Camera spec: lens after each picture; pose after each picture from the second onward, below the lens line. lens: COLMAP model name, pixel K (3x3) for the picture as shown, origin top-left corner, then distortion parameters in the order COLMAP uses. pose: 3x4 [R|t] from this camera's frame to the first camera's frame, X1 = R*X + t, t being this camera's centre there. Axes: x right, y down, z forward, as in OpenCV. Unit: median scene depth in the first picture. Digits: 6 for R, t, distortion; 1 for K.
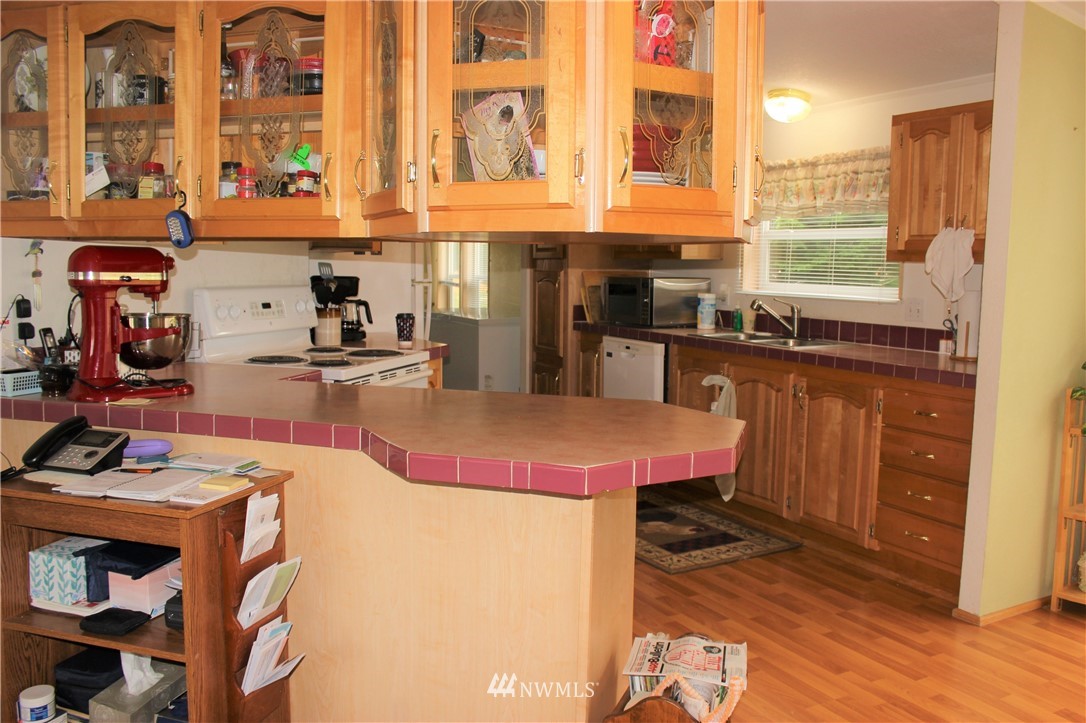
lens RADIAL K [[905.8, 0, 533.5], [0, 905.8, 358.3], [0, 0, 1]] dist [-0.159174, 0.135589]
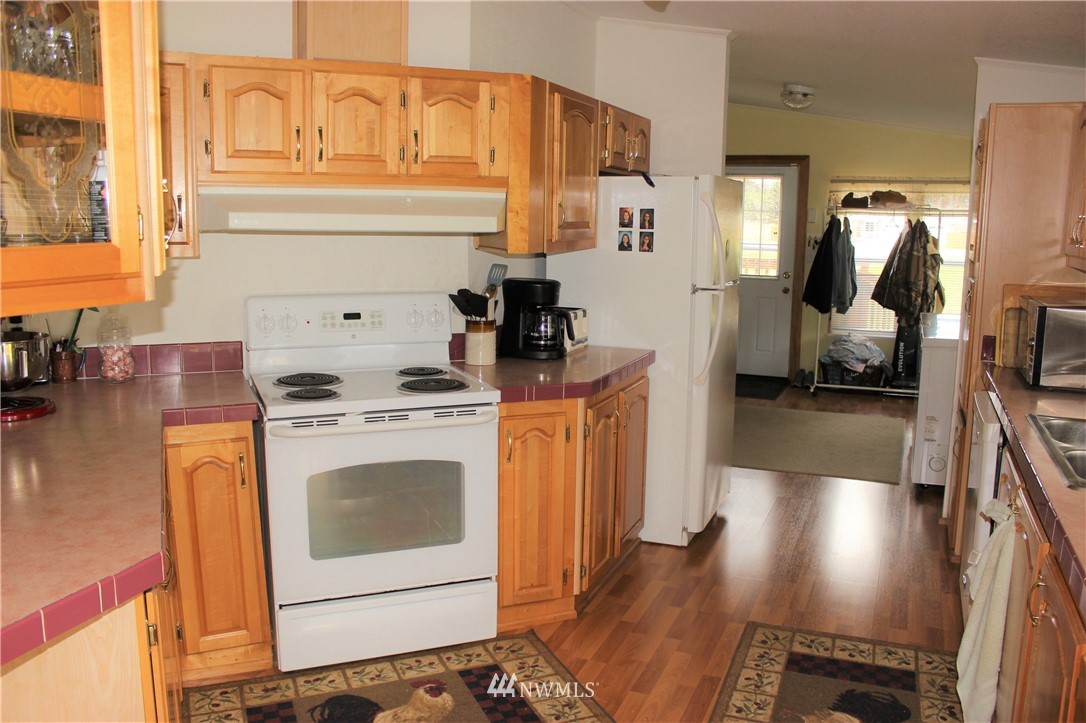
lens RADIAL K [[905.8, 0, 537.8], [0, 905.8, 367.3], [0, 0, 1]] dist [-0.159174, 0.135589]
pose [[0.646793, 0.126815, -0.752048, 0.399678], [-0.086935, 0.991911, 0.092495, -0.084446], [0.757694, 0.005554, 0.652586, 0.442654]]
